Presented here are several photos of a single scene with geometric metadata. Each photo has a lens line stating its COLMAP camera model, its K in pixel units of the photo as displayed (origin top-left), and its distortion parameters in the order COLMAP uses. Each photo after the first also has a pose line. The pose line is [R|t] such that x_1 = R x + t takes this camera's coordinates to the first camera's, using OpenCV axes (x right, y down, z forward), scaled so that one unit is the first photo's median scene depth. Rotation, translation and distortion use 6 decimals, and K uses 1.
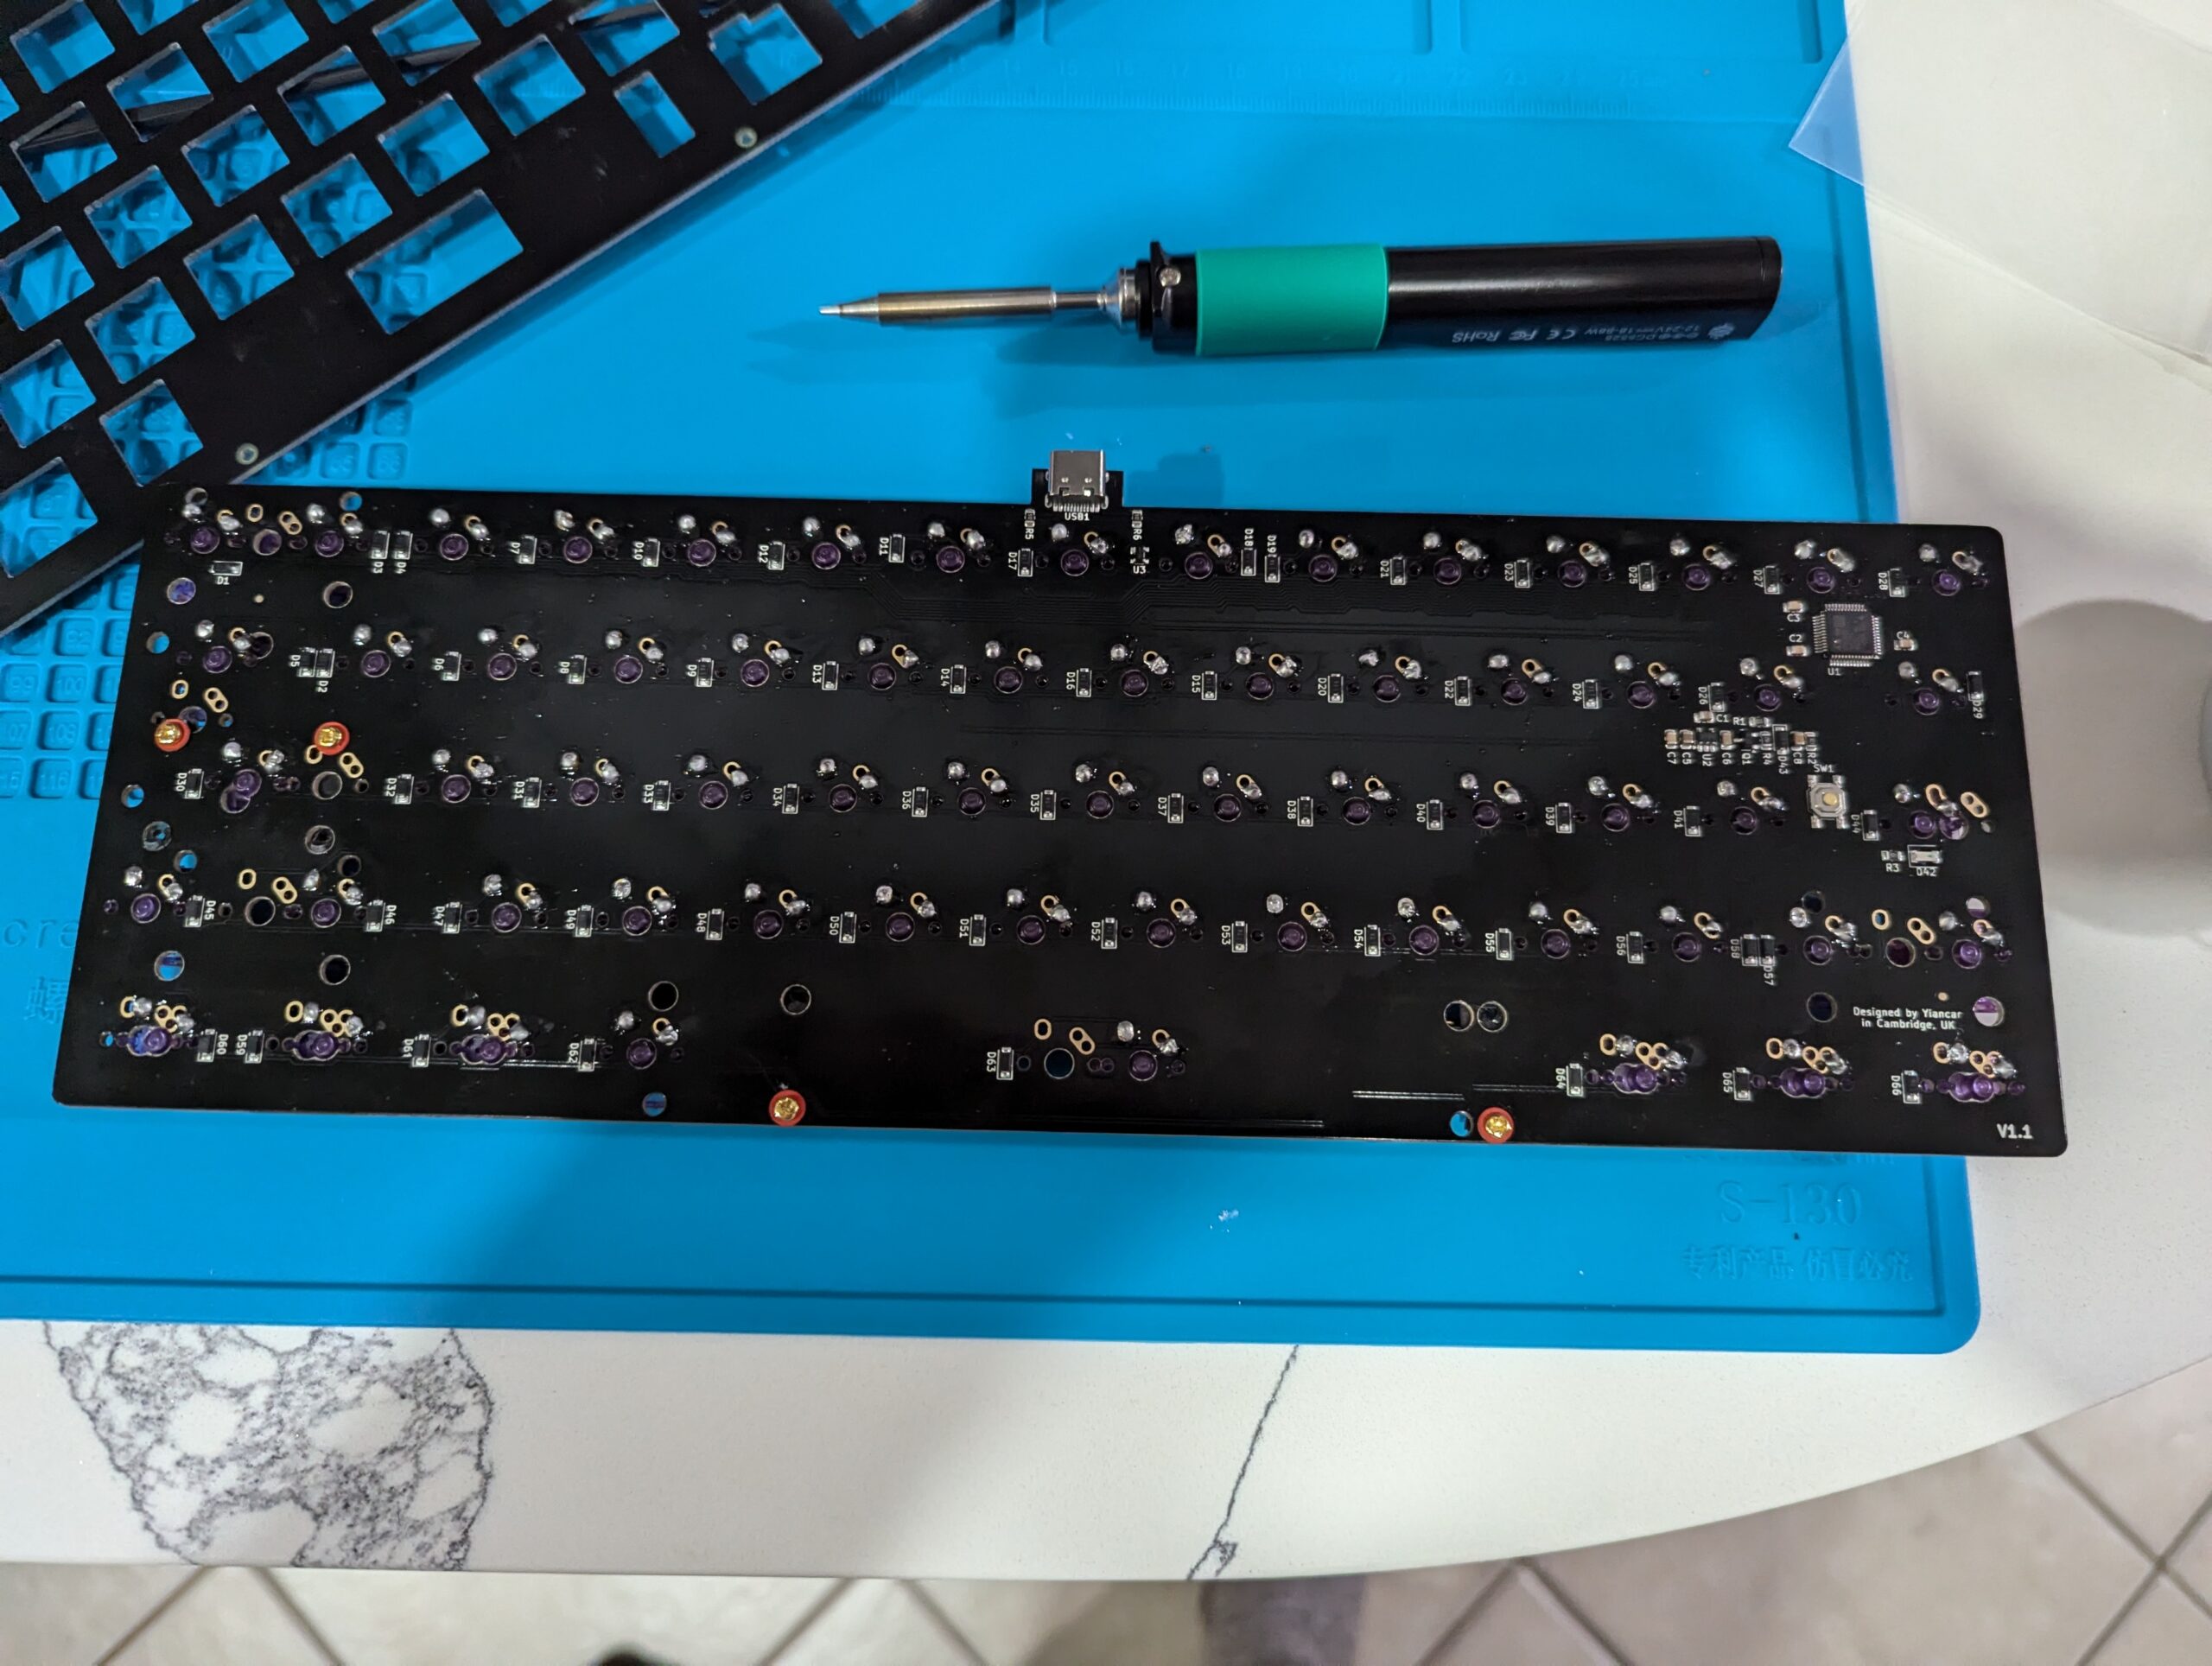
lens RADIAL K [[1548.9, 0, 1117.7], [0, 1548.9, 830.0], [0, 0, 1]] dist [0.020525, -0.031181]
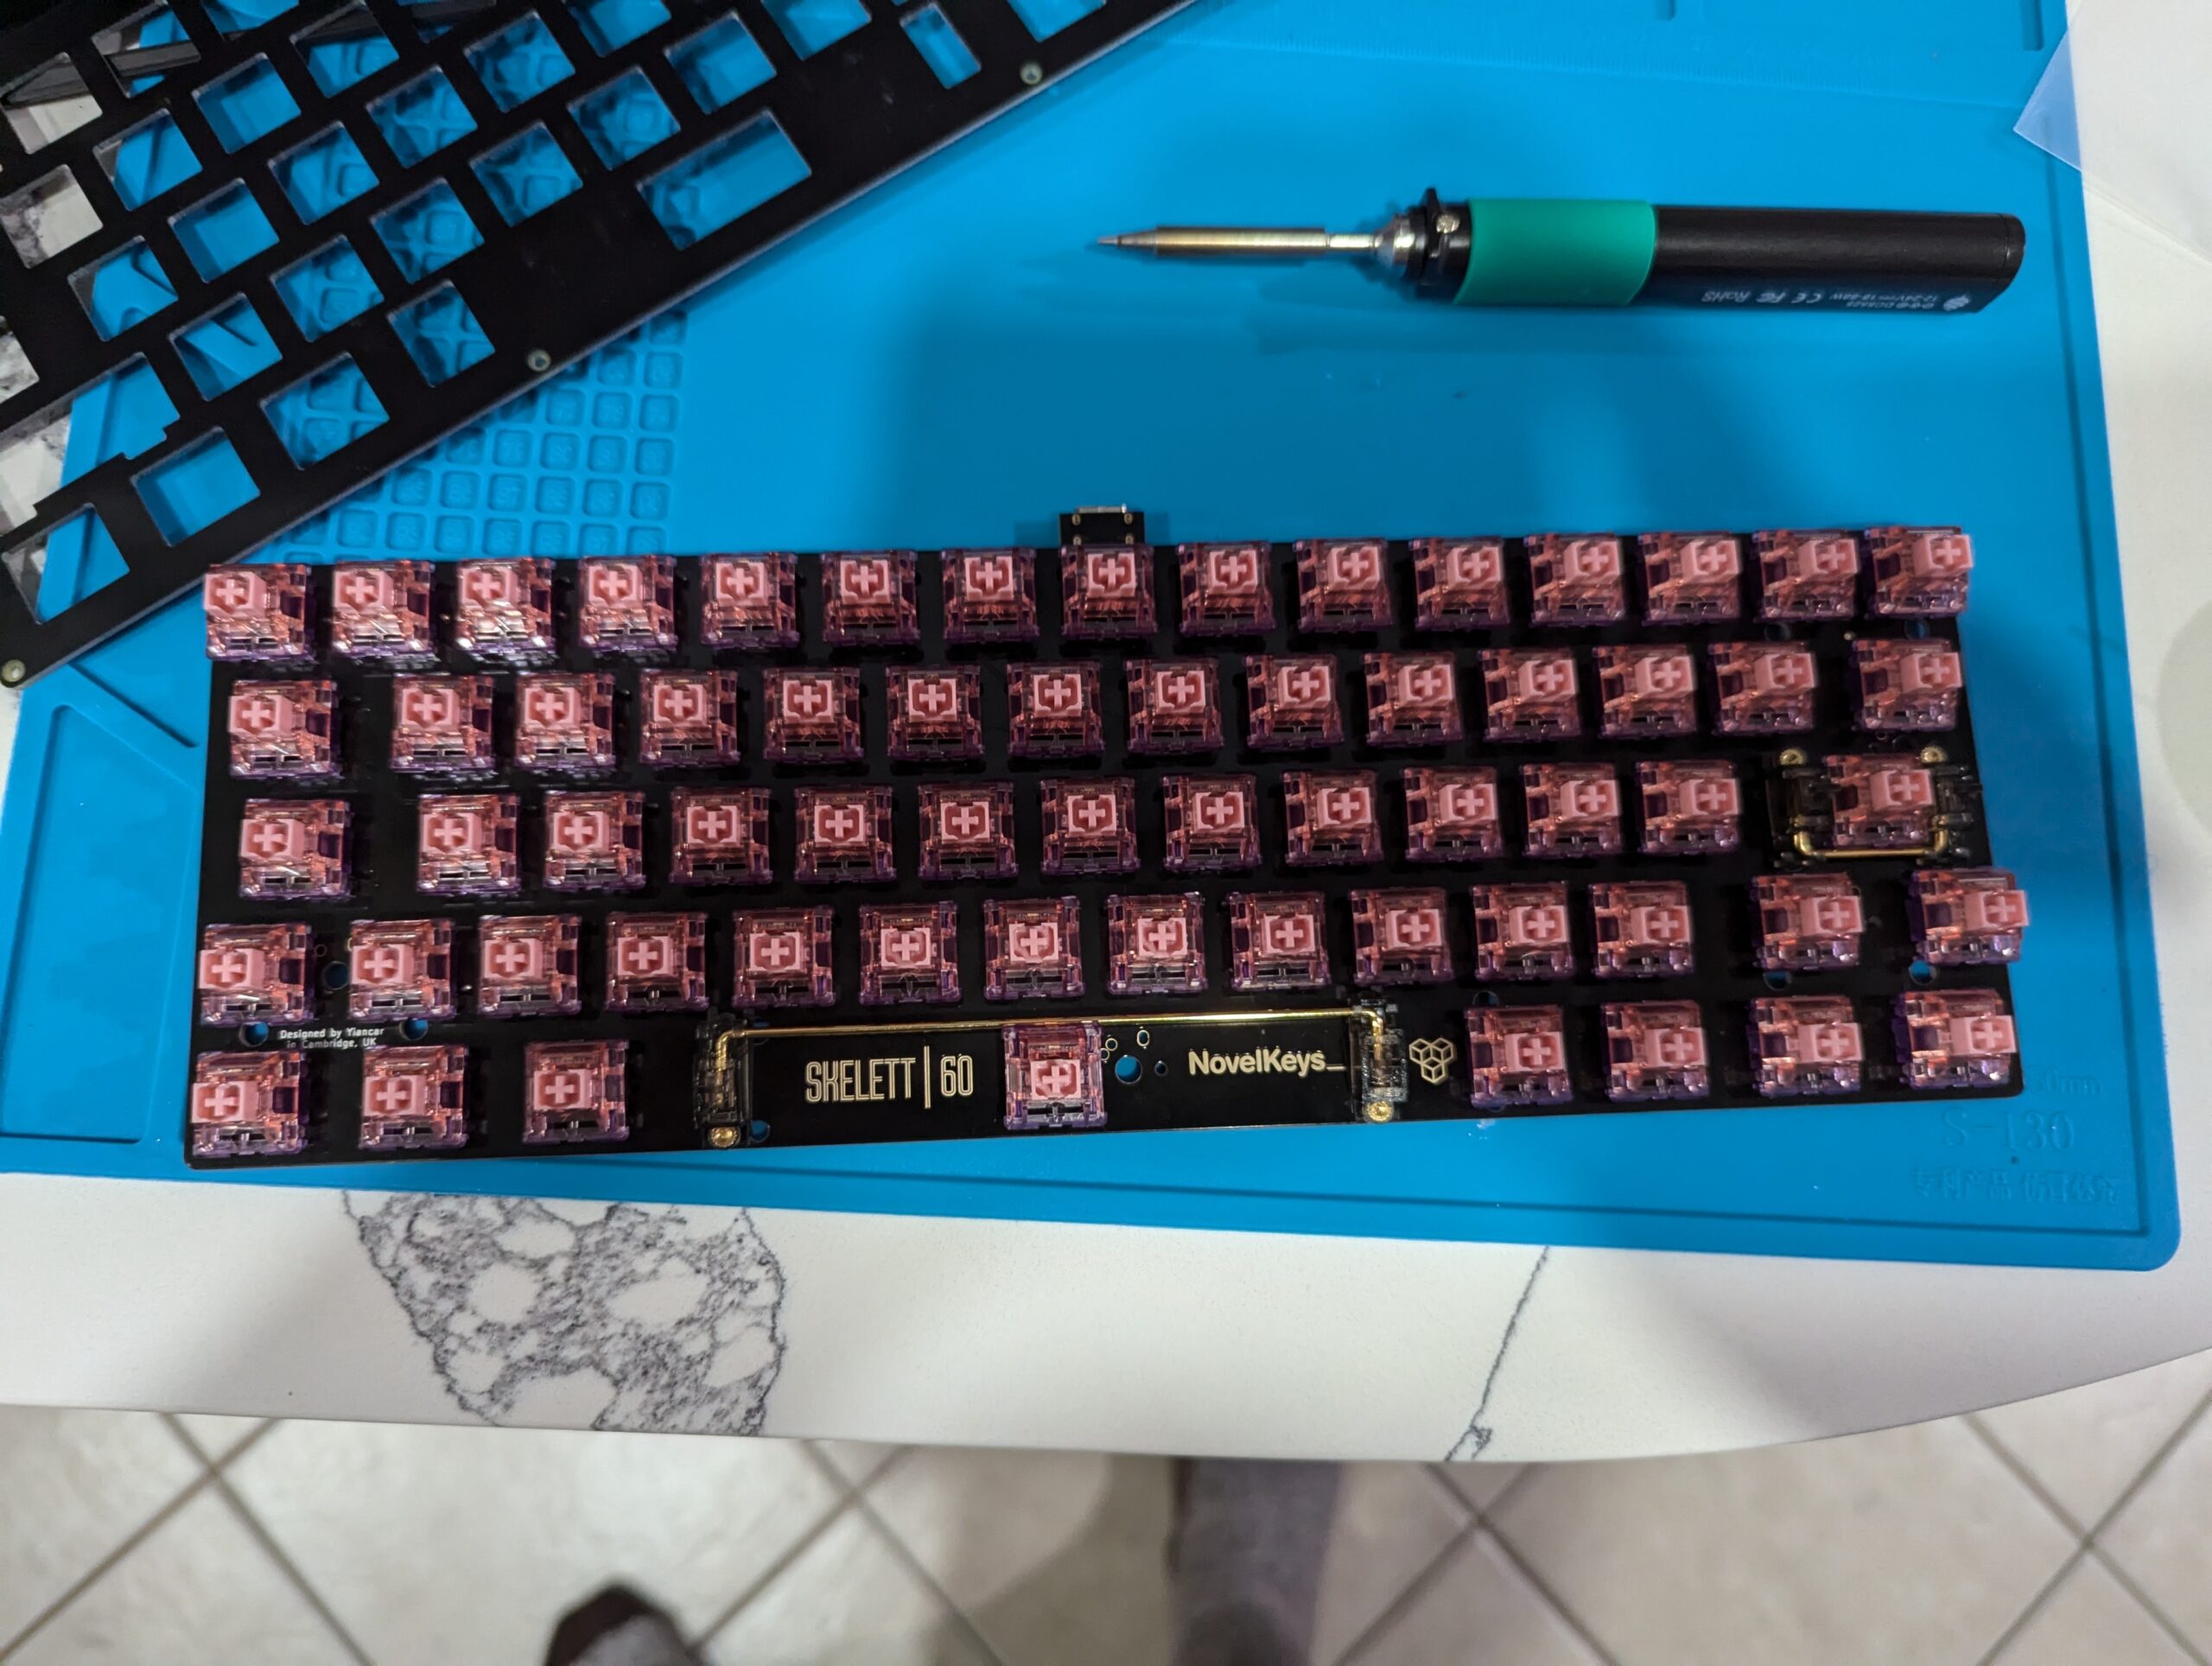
lens RADIAL K [[1548.9, 0, 1093.6], [0, 1548.9, 838.4], [0, 0, 1]] dist [0.020525, -0.031181]
pose [[0.998980, 0.035473, 0.027926, -0.233107], [-0.036070, 0.999125, 0.021182, 0.042625], [-0.027150, -0.022168, 0.999386, -0.041846]]
